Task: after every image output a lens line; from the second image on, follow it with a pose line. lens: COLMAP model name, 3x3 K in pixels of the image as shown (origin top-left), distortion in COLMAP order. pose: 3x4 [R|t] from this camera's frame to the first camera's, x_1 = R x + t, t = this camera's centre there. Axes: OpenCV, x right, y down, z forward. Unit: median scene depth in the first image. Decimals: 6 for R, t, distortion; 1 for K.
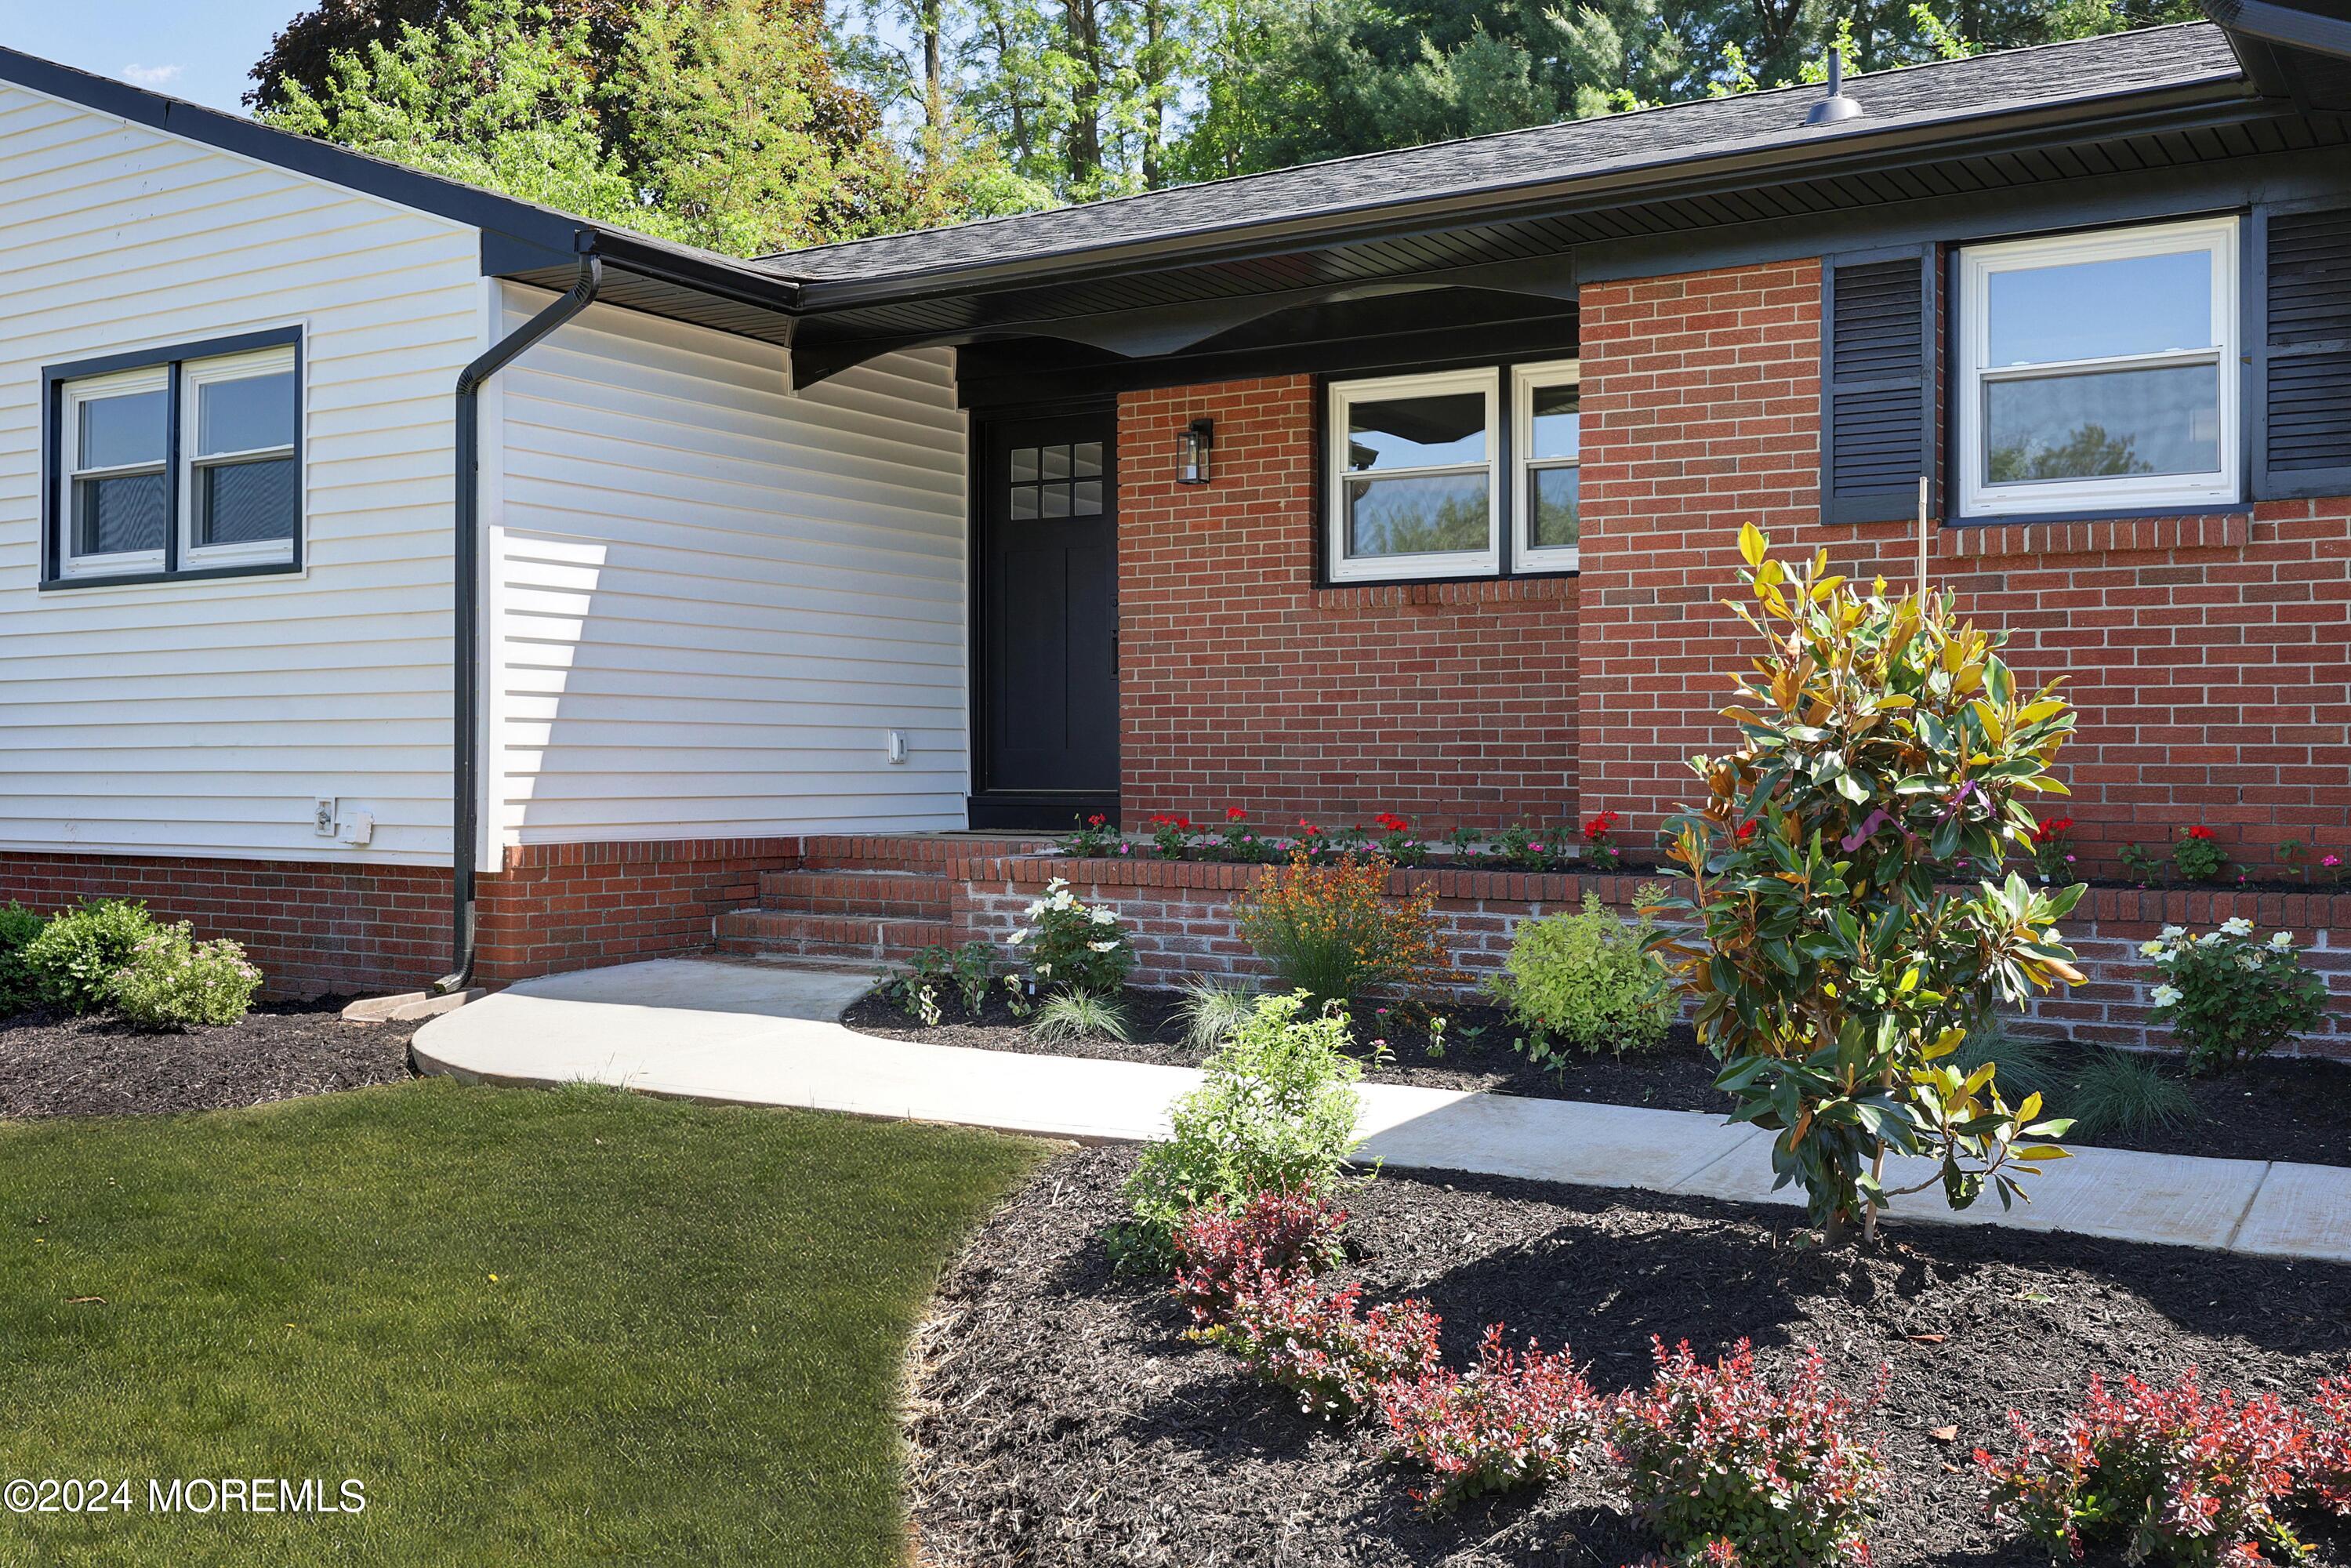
lens RADIAL K [[2148.0, 0, 1368.2], [0, 2148.0, 783.7], [0, 0, 1]] dist [-0.007492, 0.001328]
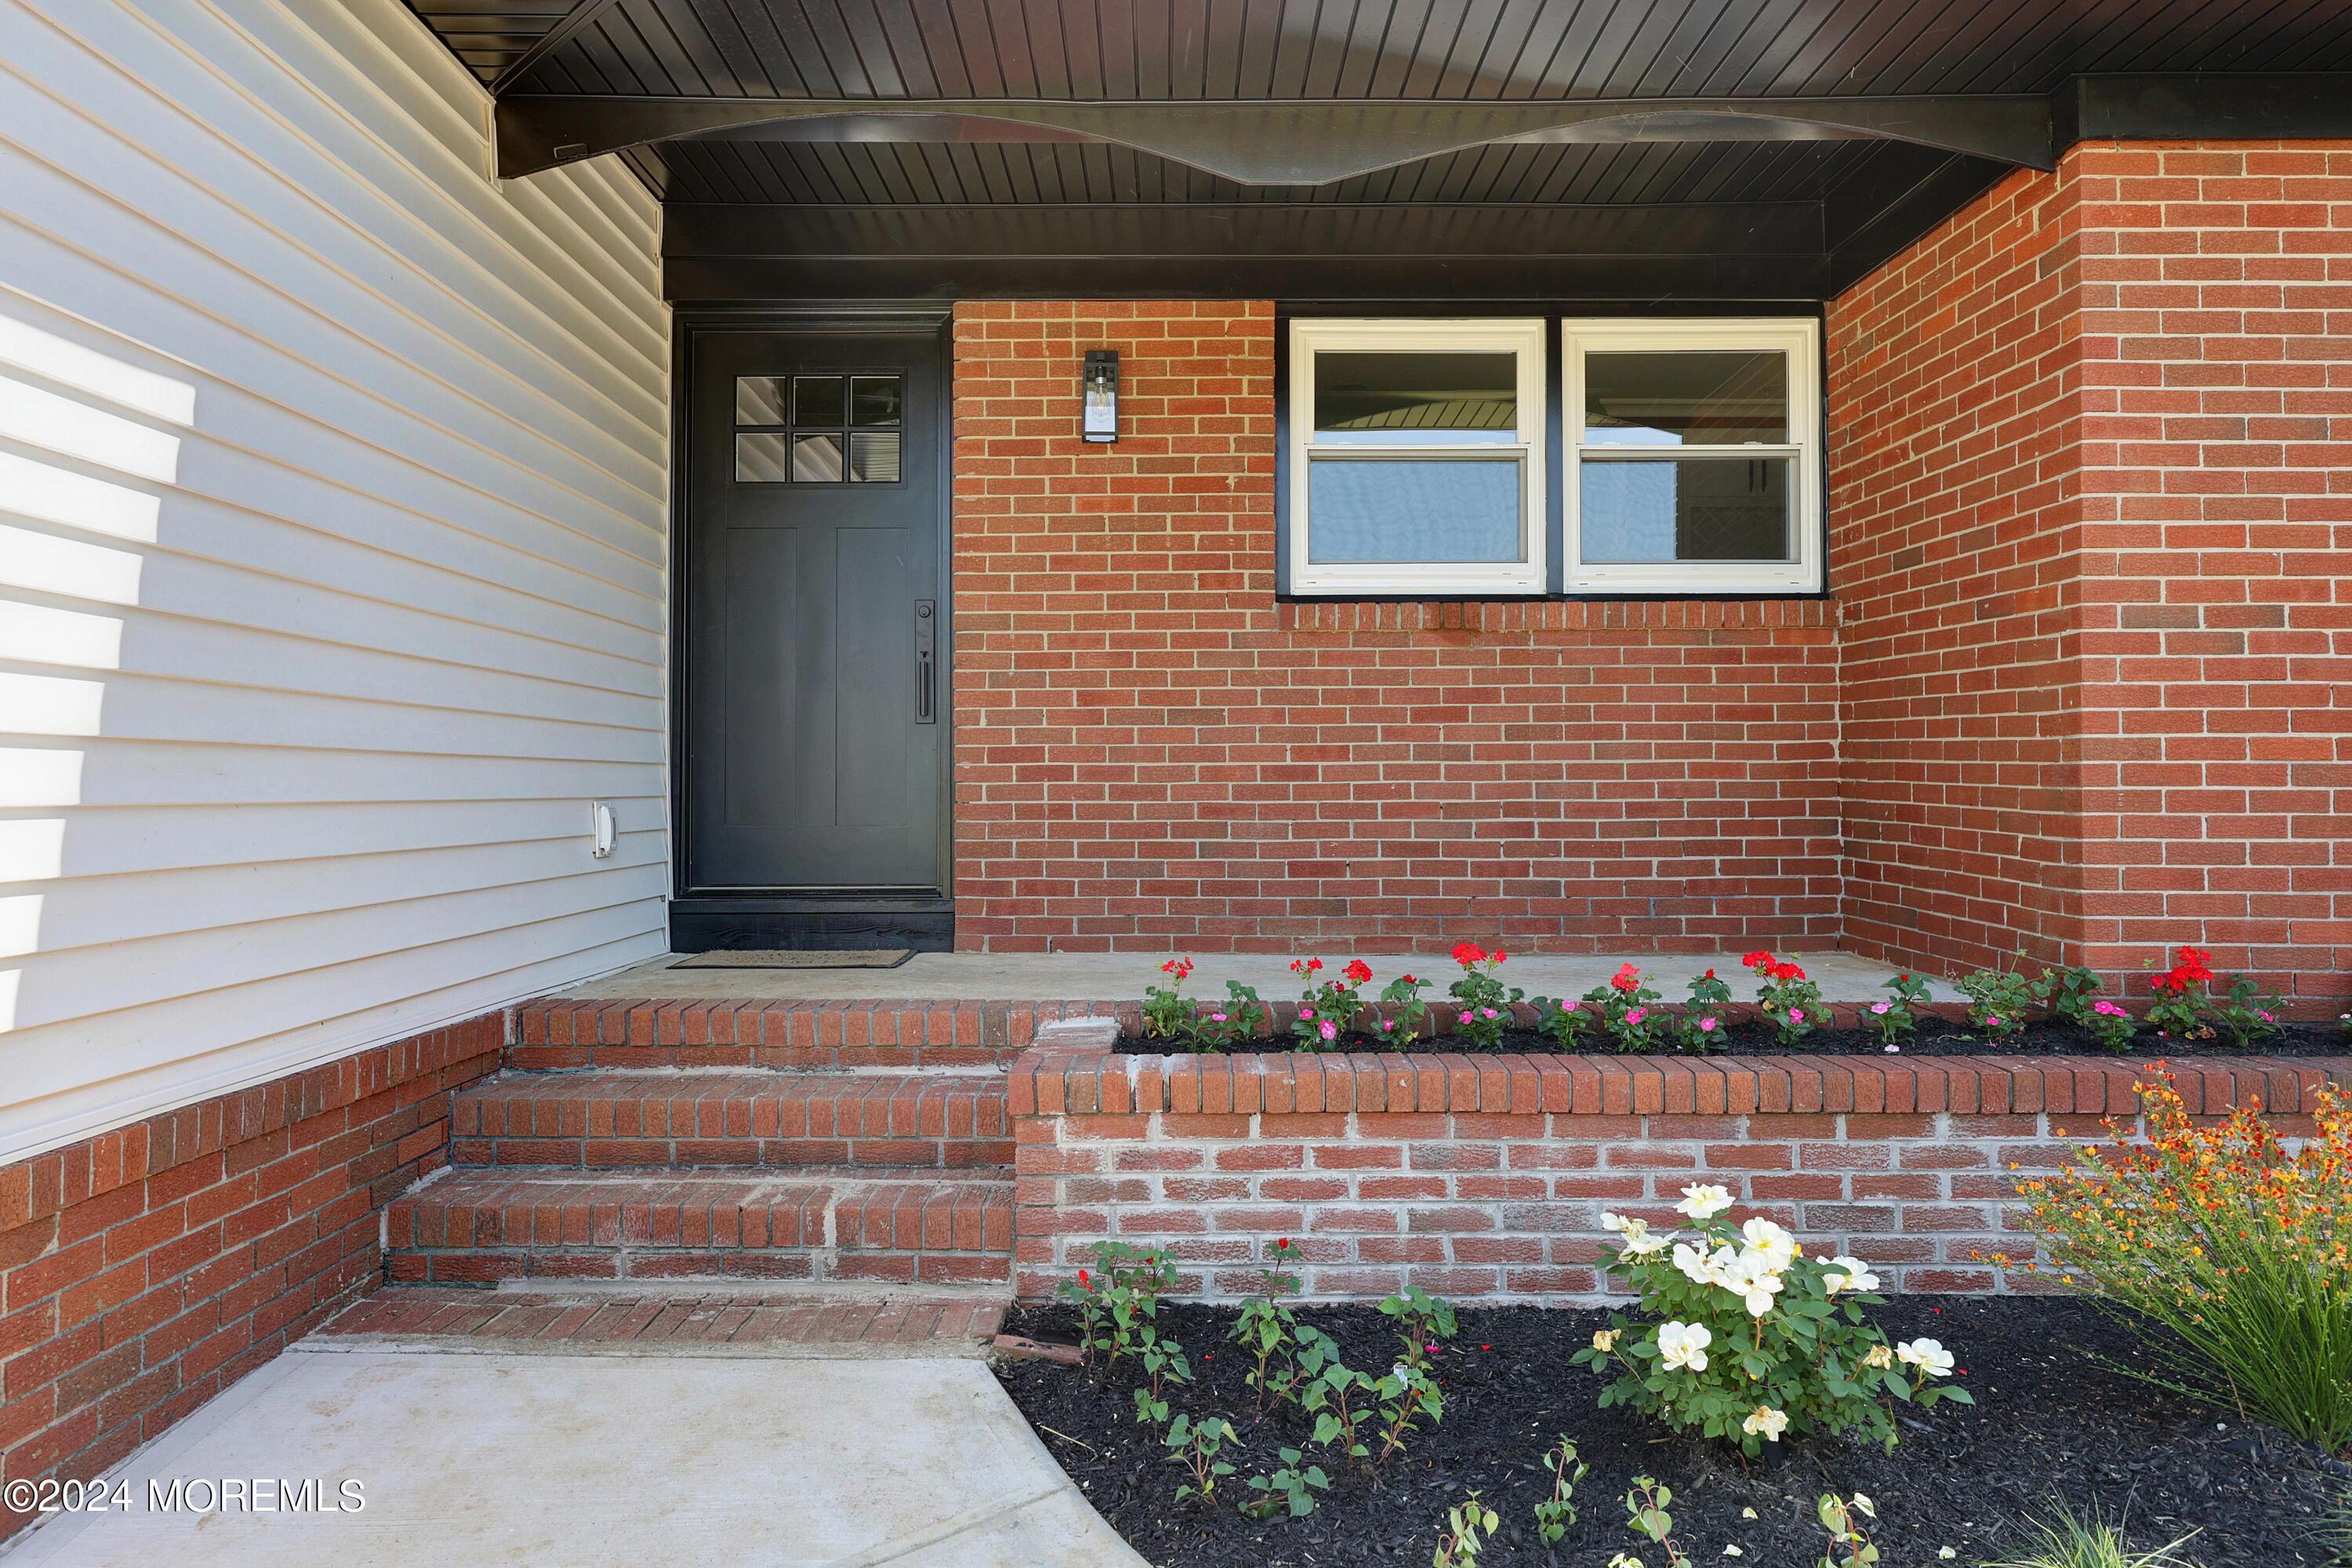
lens RADIAL K [[1474.8, 0, 1176.3], [0, 1474.8, 758.2], [0, 0, 1]] dist [-0.000518, -0.001158]
pose [[0.884793, 0.007044, 0.465931, -0.289659], [0.006207, 0.999619, -0.026899, -0.026835], [-0.465943, 0.026692, 0.884412, 0.599594]]
